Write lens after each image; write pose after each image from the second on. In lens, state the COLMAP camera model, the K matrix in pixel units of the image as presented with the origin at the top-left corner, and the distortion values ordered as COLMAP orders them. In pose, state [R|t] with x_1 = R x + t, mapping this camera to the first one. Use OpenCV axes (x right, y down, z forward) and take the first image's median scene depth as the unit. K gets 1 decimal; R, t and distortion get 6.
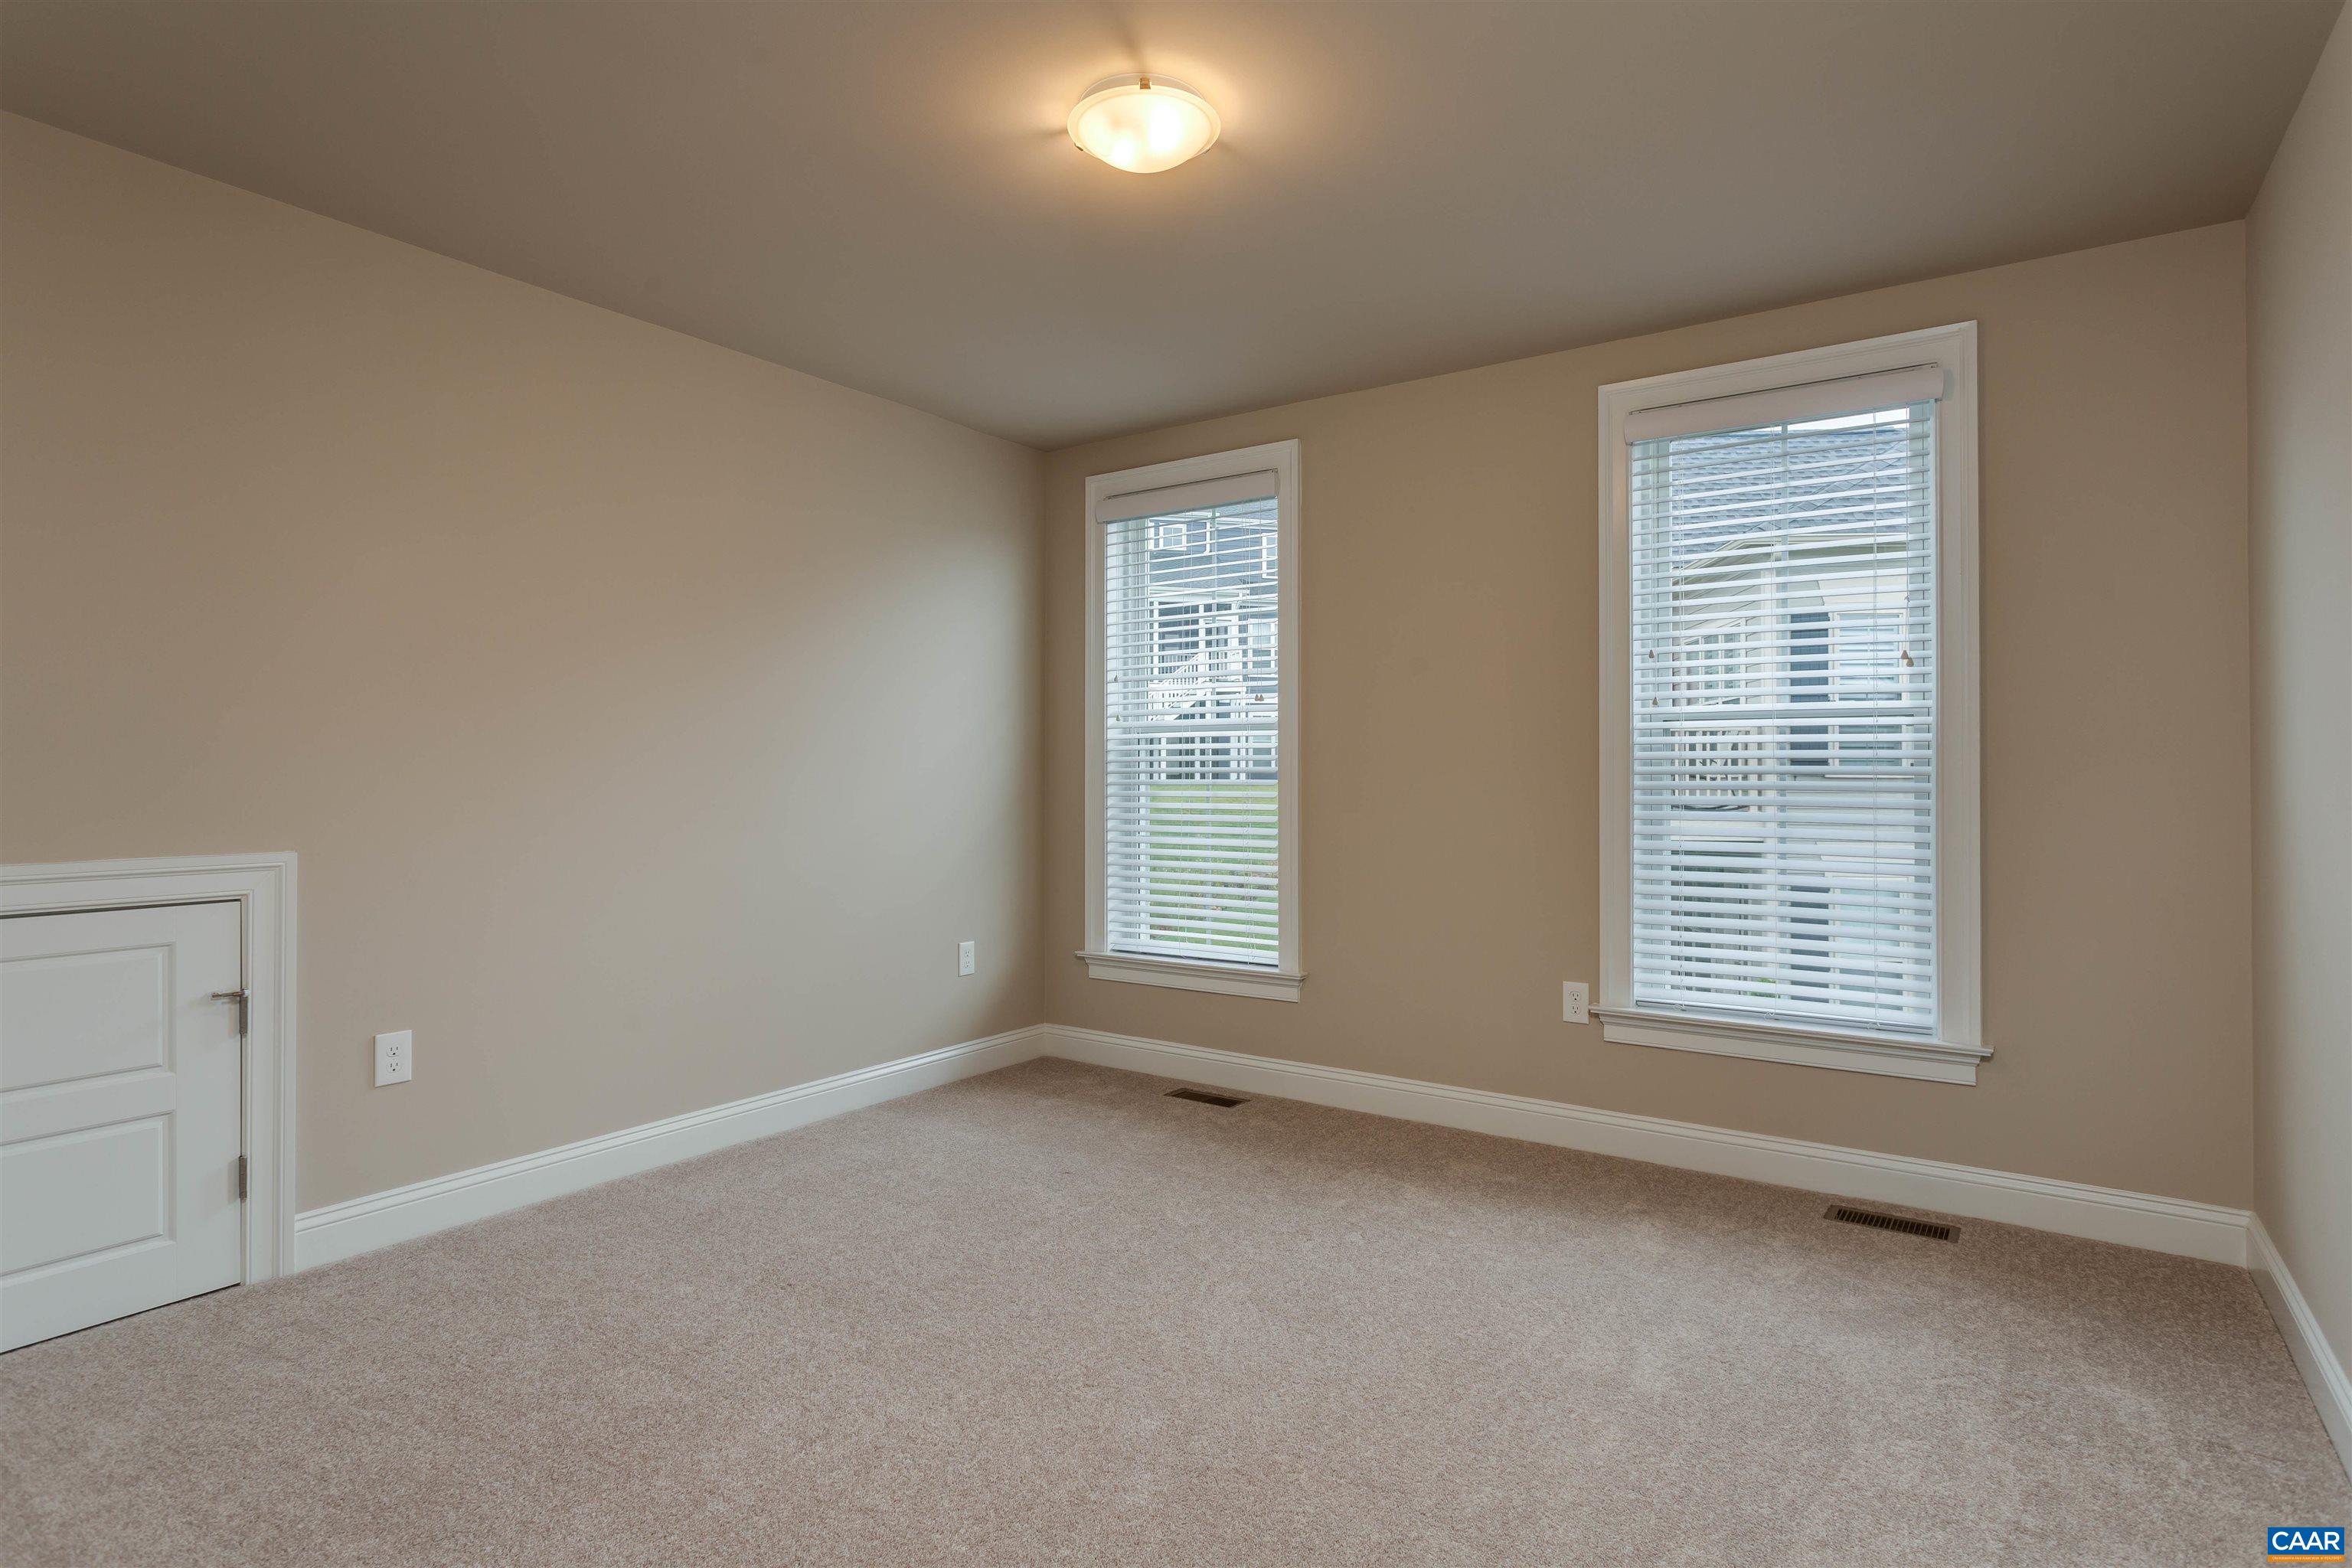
lens RADIAL K [[1205.6, 0, 1176.0], [0, 1205.6, 784.0], [0, 0, 1]] dist [0.002221, 0.000253]
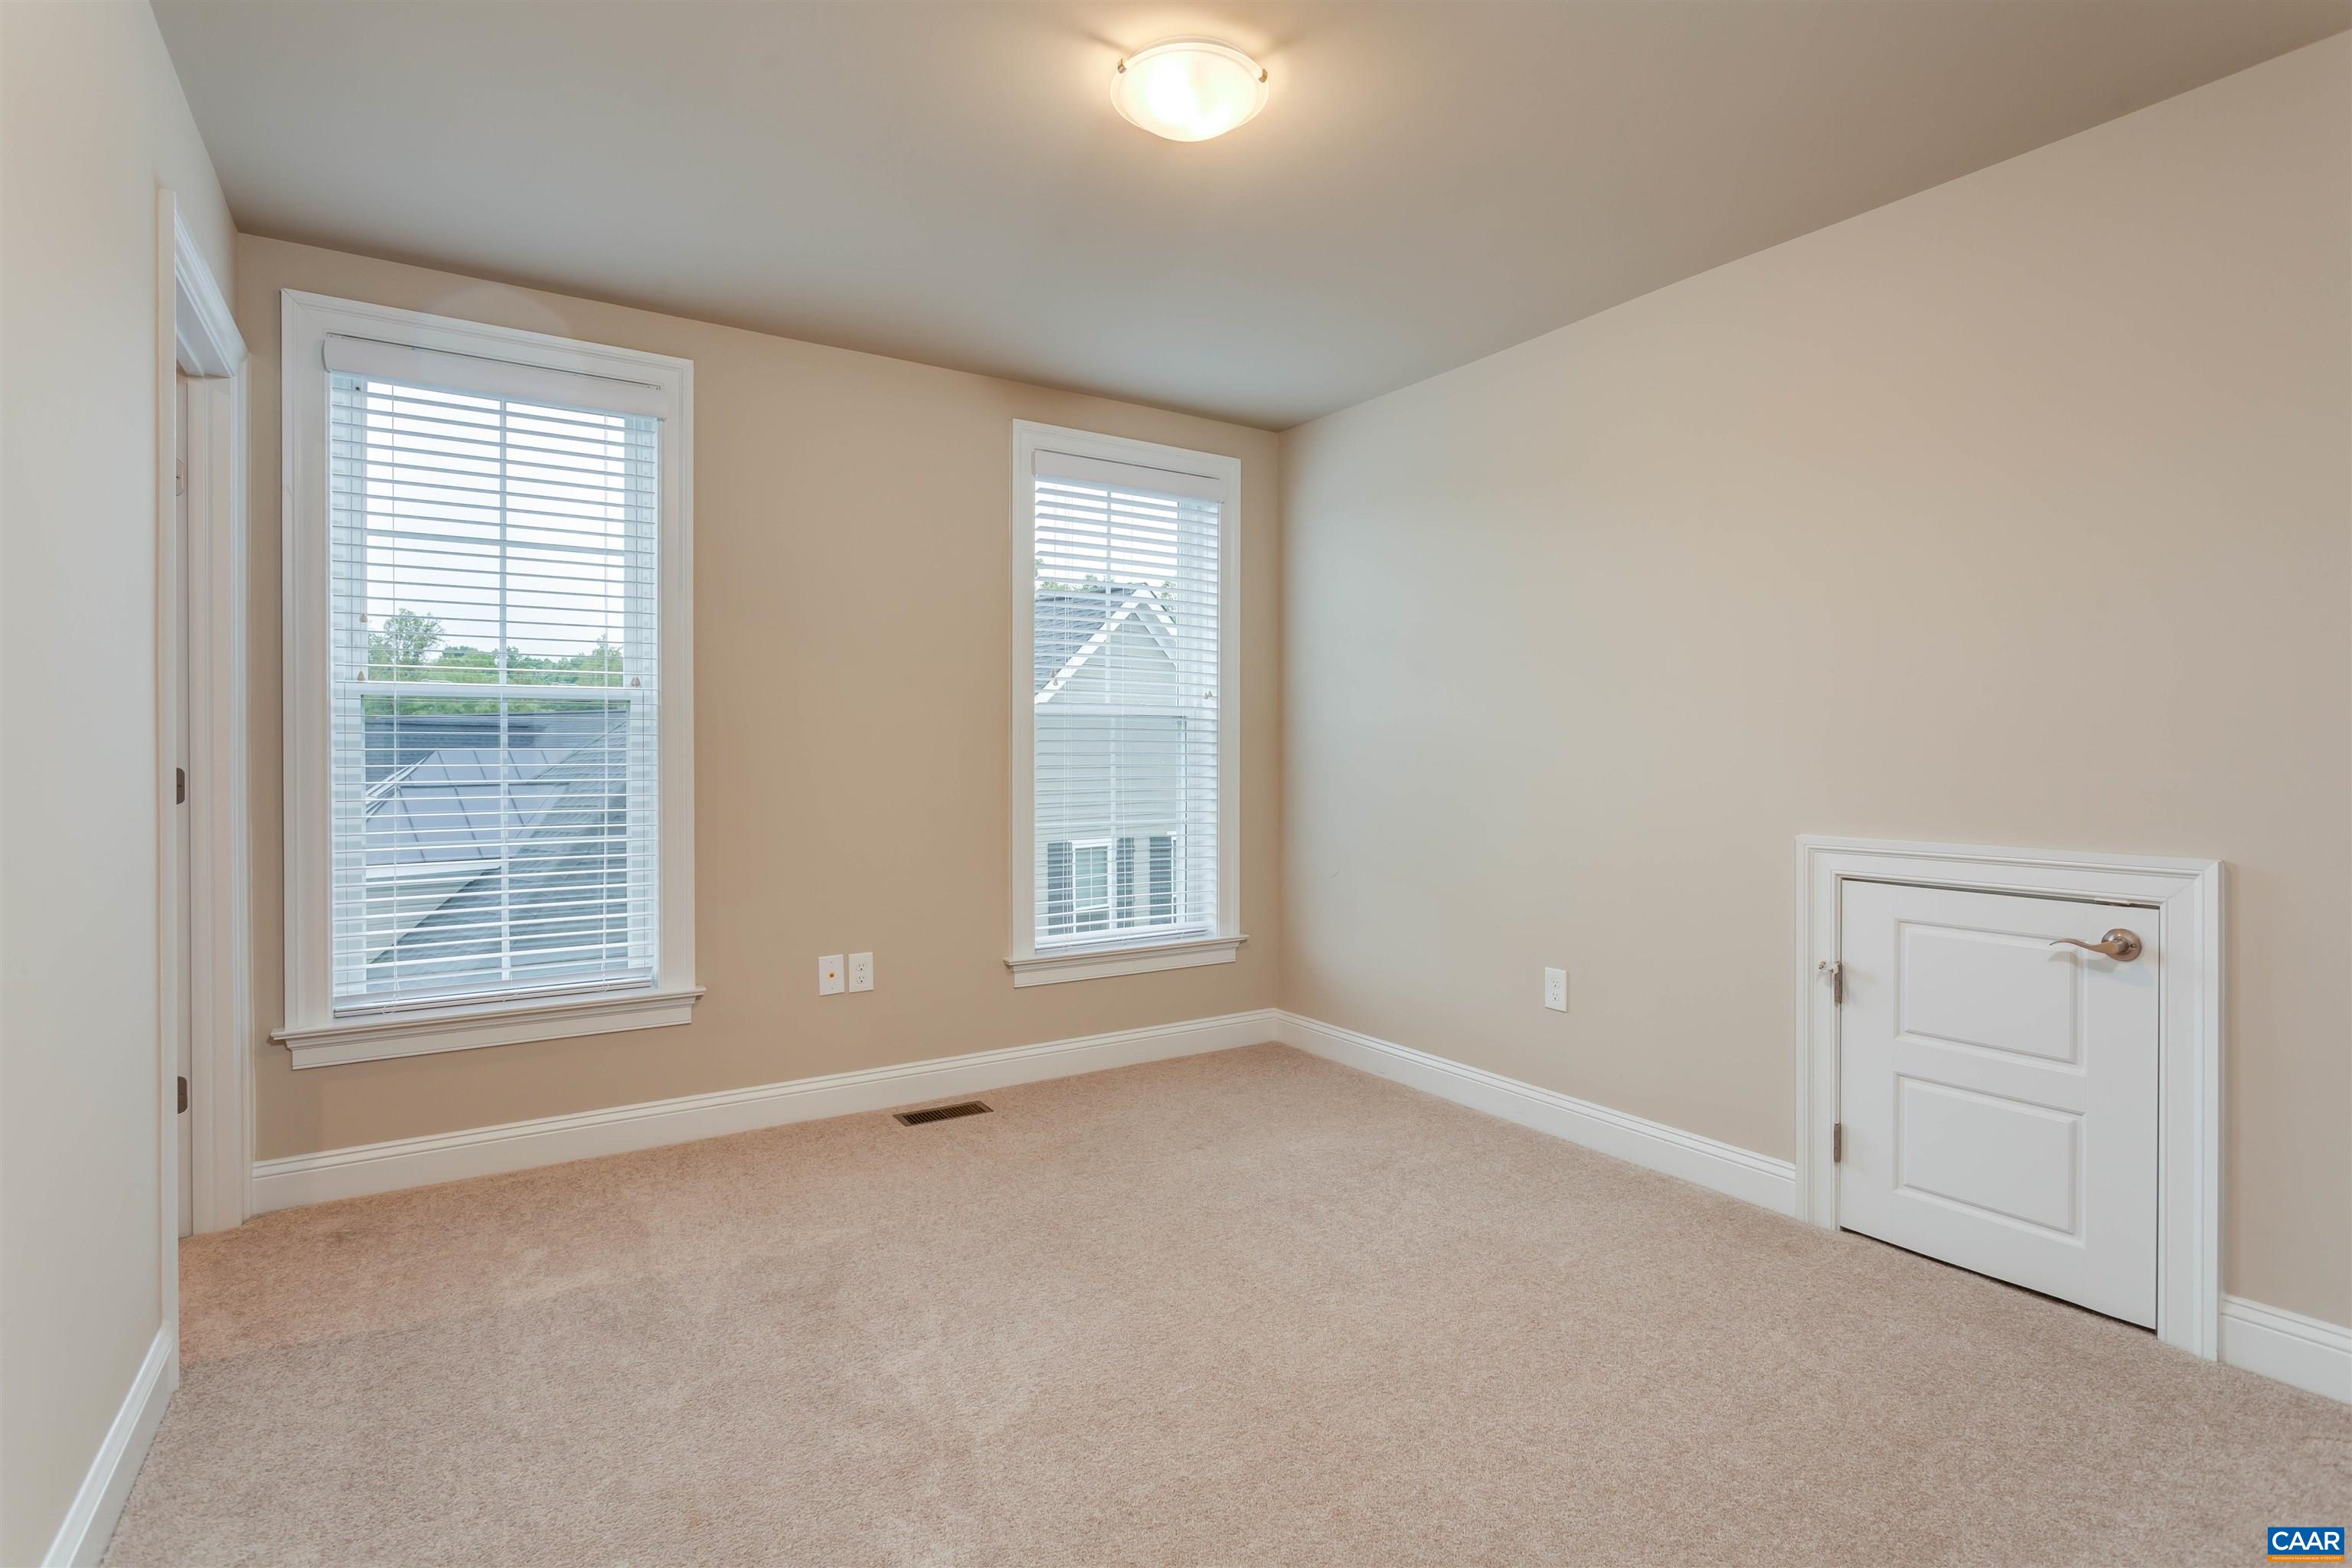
lens RADIAL K [[1173.5, 0, 1176.0], [0, 1173.5, 784.0], [0, 0, 1]] dist [0.001144, 0.000210]
pose [[0.389132, -0.018510, 0.920996, -0.466799], [0.001393, 0.999809, 0.019505, -0.003141], [-0.921181, -0.006307, 0.389083, 0.318001]]
